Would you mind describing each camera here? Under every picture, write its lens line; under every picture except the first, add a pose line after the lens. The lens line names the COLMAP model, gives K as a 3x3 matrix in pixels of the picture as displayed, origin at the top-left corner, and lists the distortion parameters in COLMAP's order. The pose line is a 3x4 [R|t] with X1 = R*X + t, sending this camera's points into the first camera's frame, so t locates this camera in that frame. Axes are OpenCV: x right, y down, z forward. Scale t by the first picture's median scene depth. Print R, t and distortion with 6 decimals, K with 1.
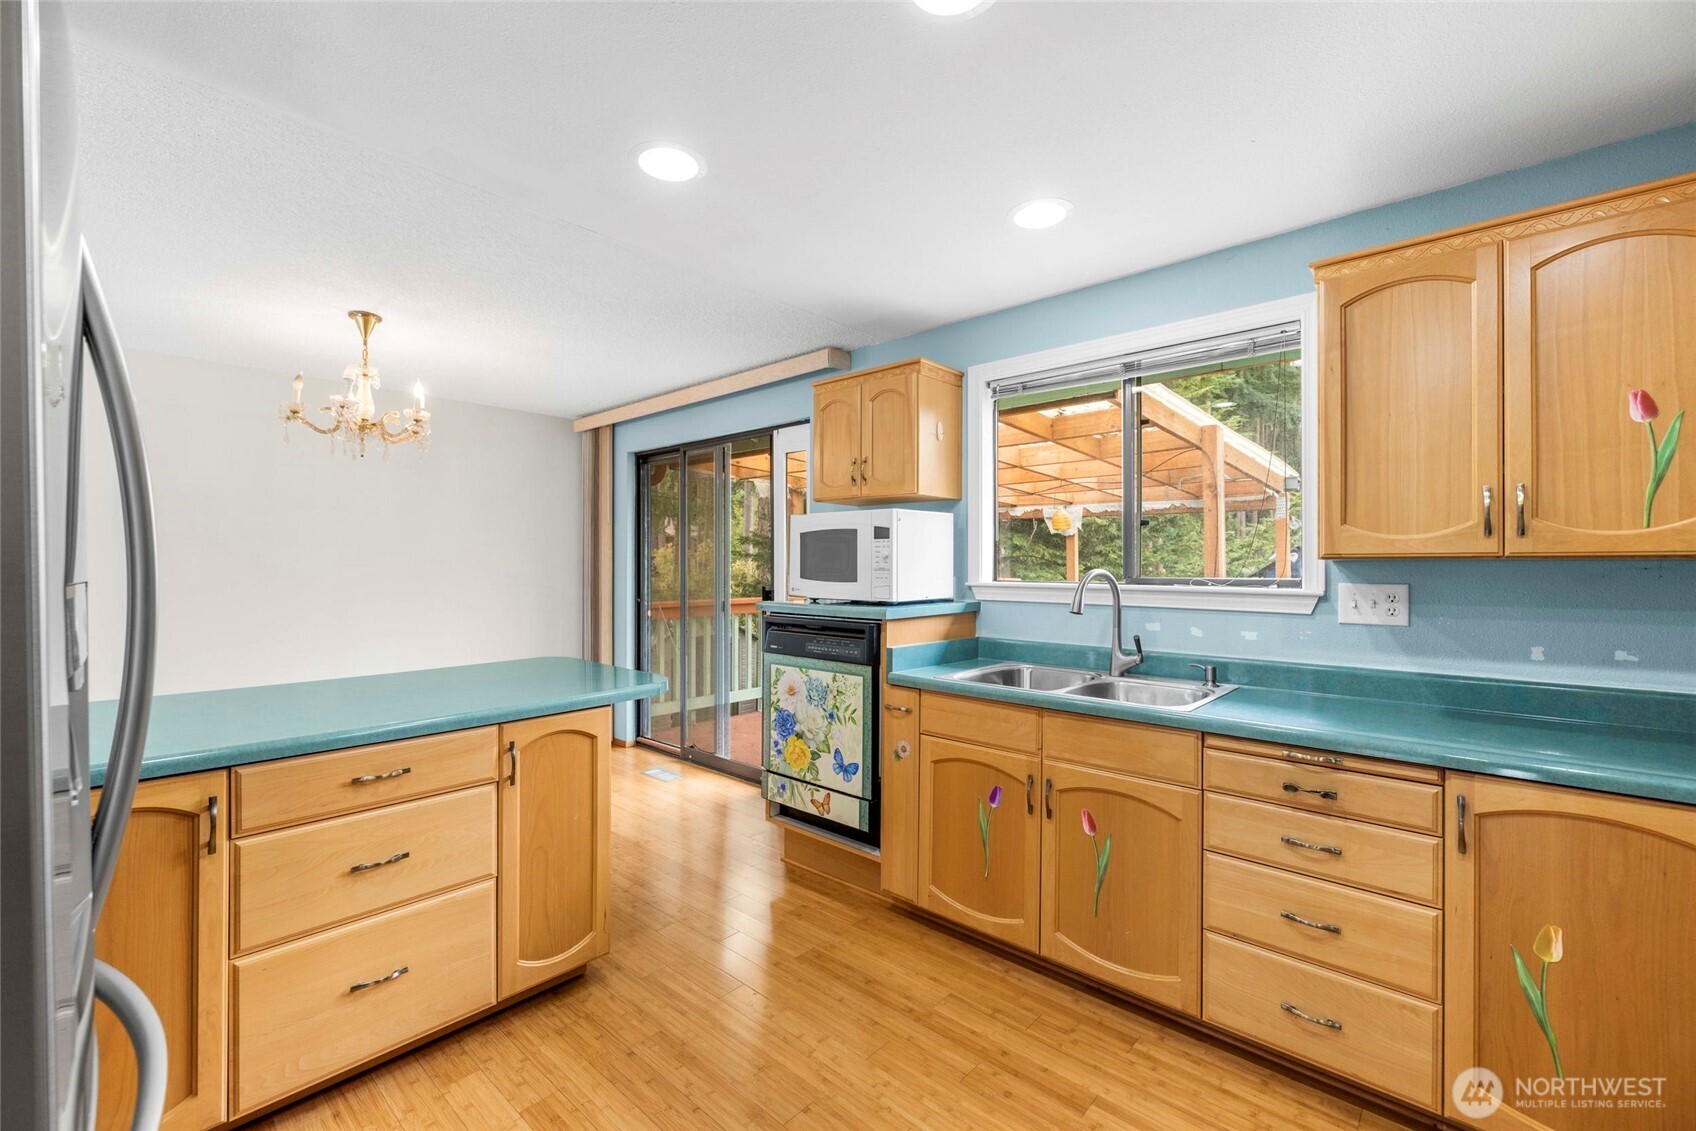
lens RADIAL K [[716.9, 0, 844.2], [0, 716.9, 557.6], [0, 0, 1]] dist [-0.001118, -0.000366]
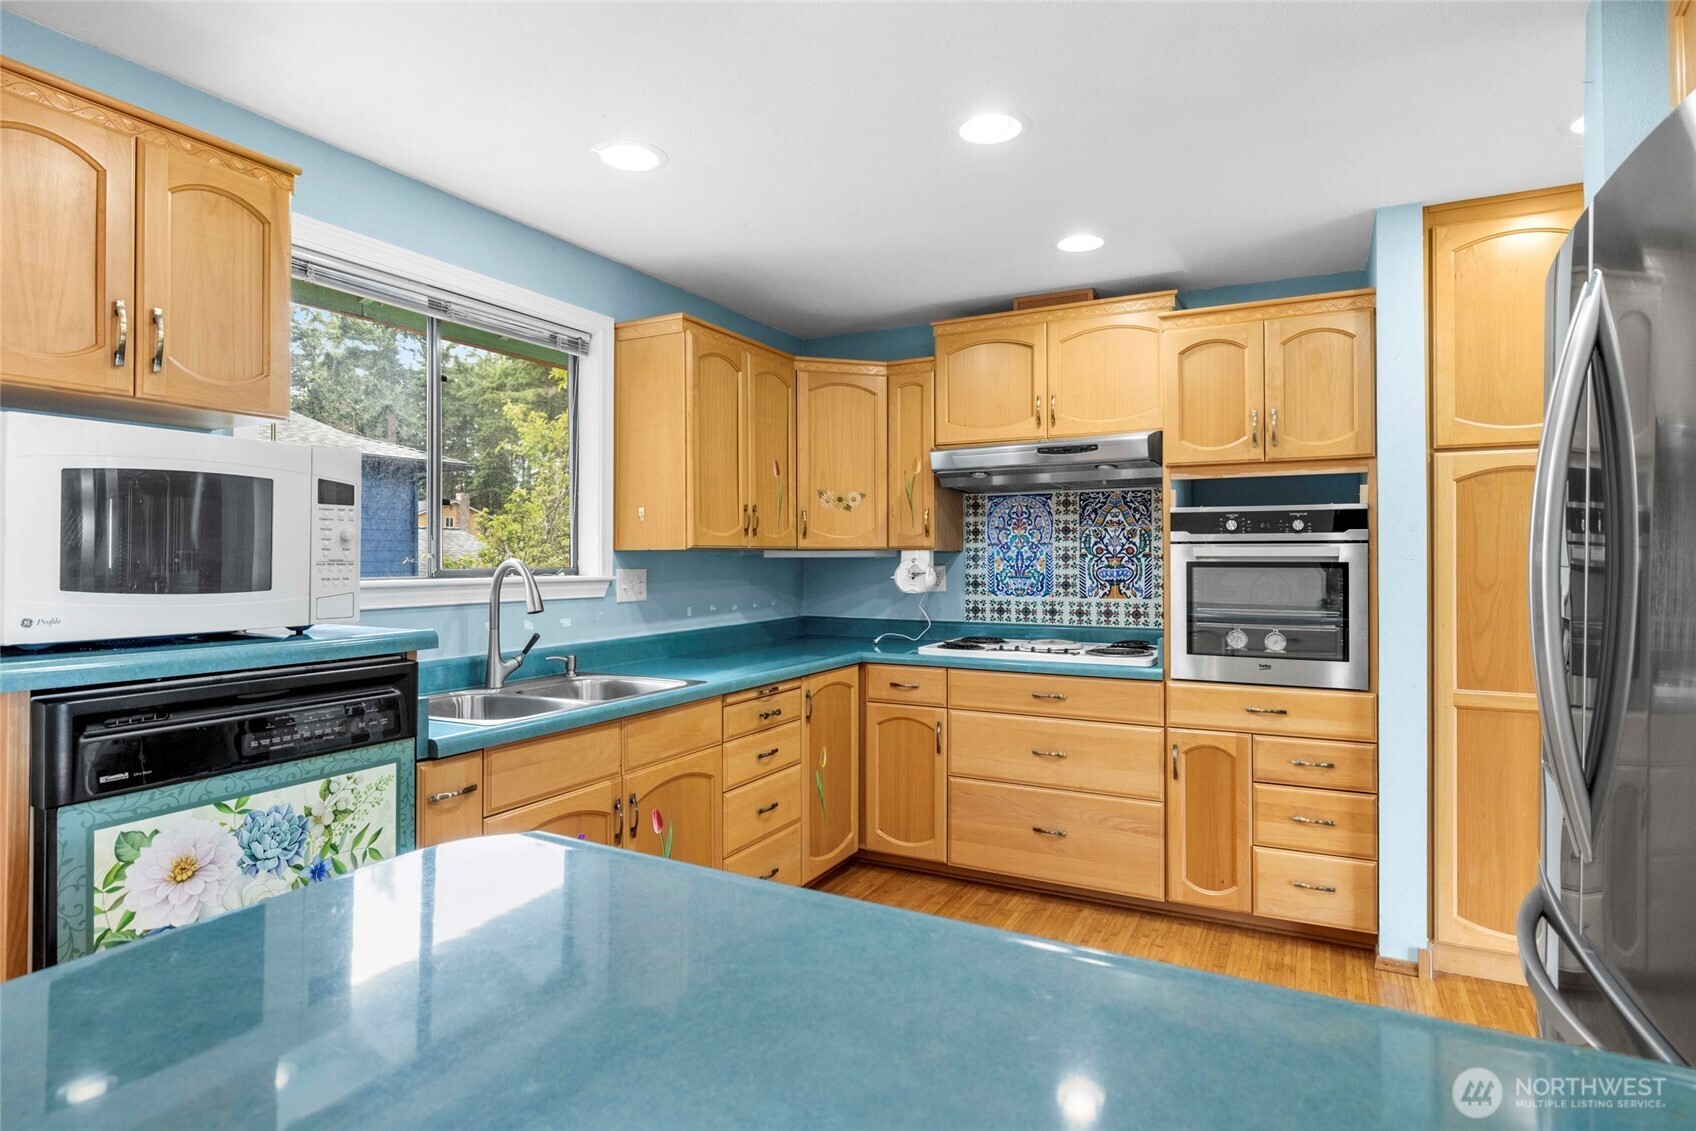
lens RADIAL K [[903.6, 0, 852.7], [0, 903.6, 548.3], [0, 0, 1]] dist [-0.001362, 0.000388]
pose [[-0.260347, 0.005789, 0.965498, -0.690222], [-0.009281, 0.999921, -0.008498, 0.008220], [-0.965471, -0.011173, -0.260272, 0.815614]]
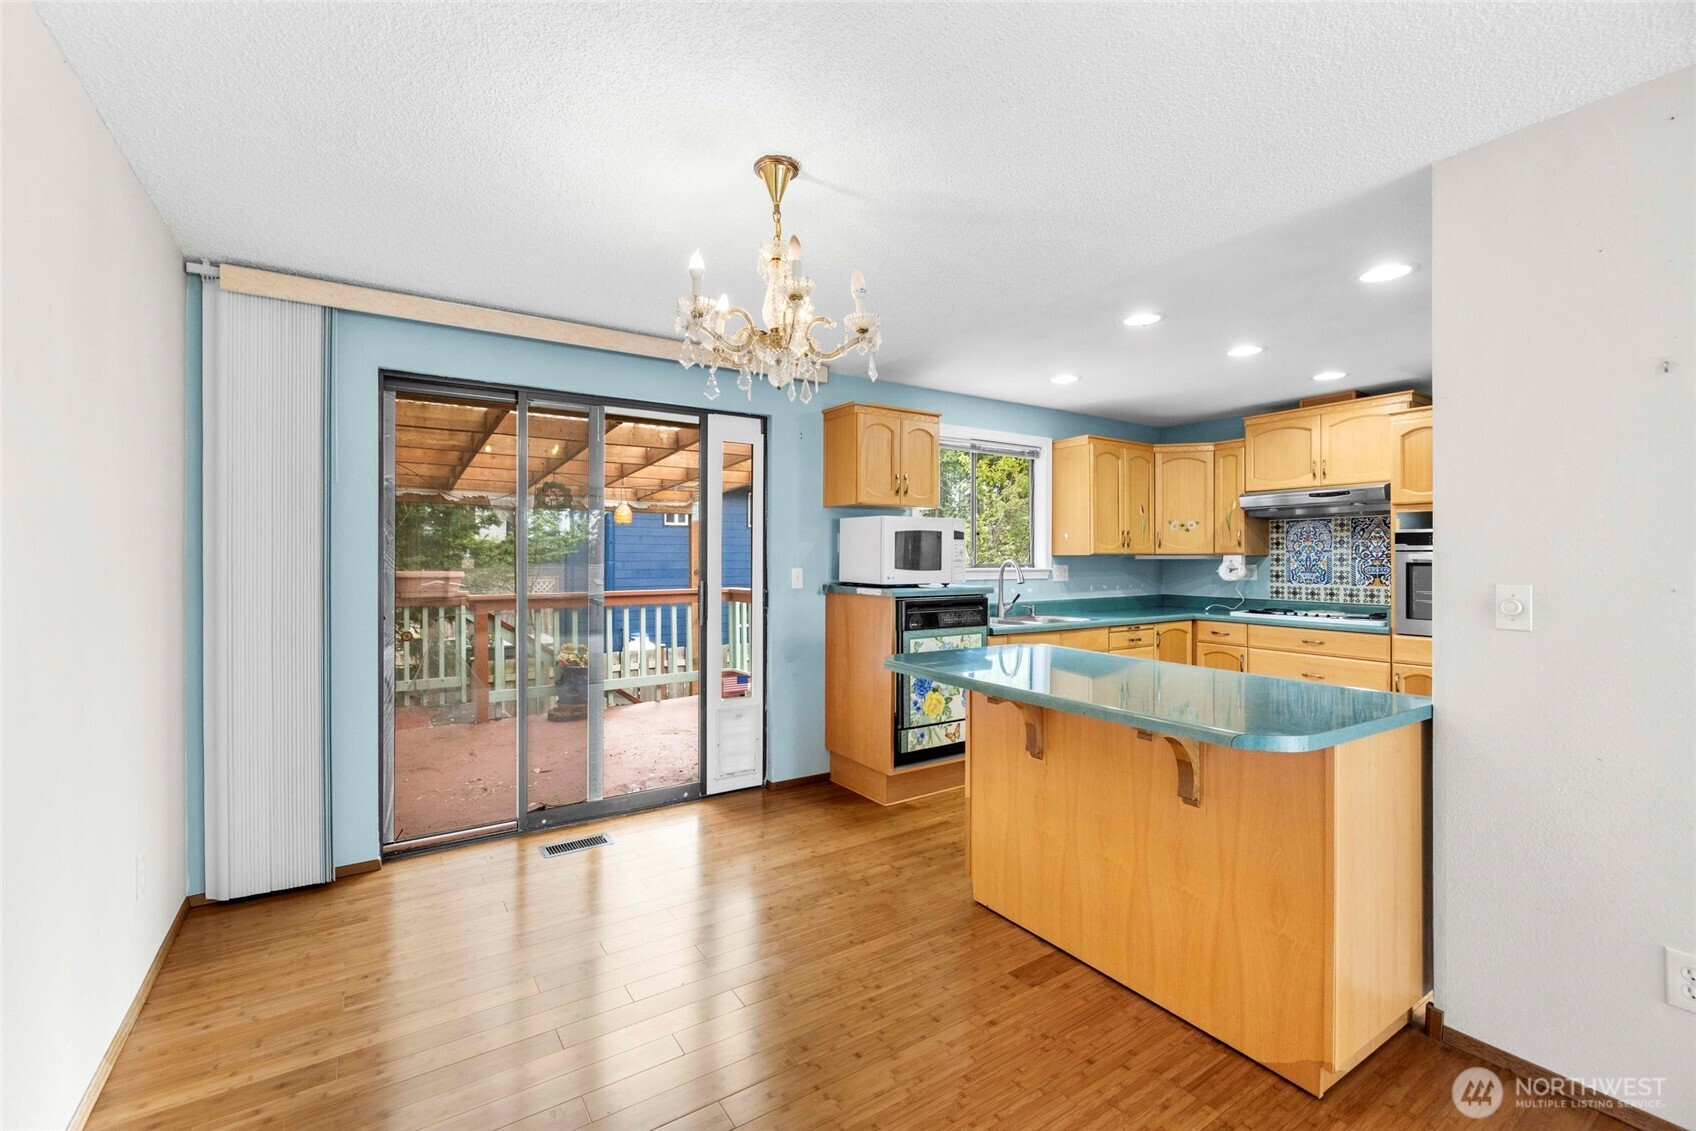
lens RADIAL K [[716.9, 0, 844.2], [0, 716.9, 557.6], [0, 0, 1]] dist [-0.001118, -0.000366]
pose [[0.240606, -0.003189, 0.970618, -1.413954], [-0.009705, 0.999937, 0.005691, 0.004136], [-0.970574, -0.010789, 0.240560, 0.886209]]
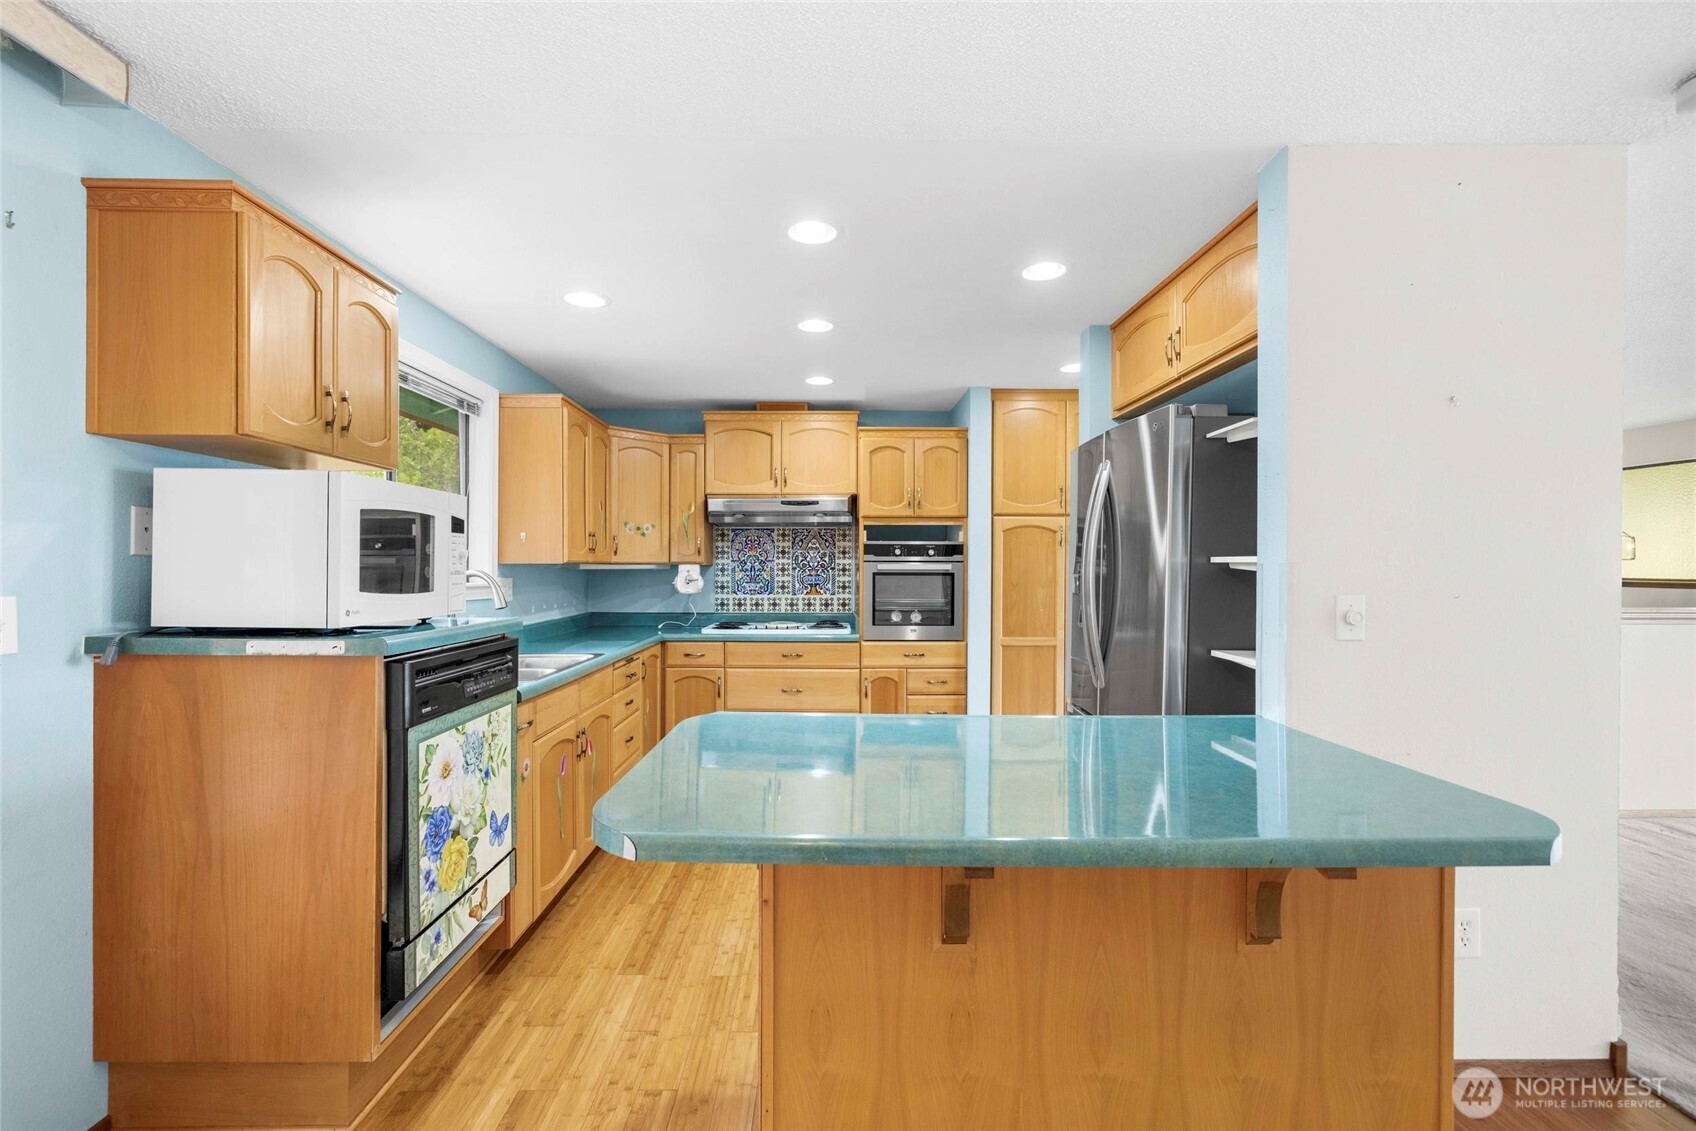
lens RADIAL K [[722.1, 0, 838.7], [0, 722.1, 569.5], [0, 0, 1]] dist [-0.000983, -0.000102]
pose [[-0.684980, -0.005926, 0.728538, -0.800541], [-0.011598, 0.999929, -0.002771, 0.010539], [-0.728470, -0.010348, -0.685000, 1.245365]]
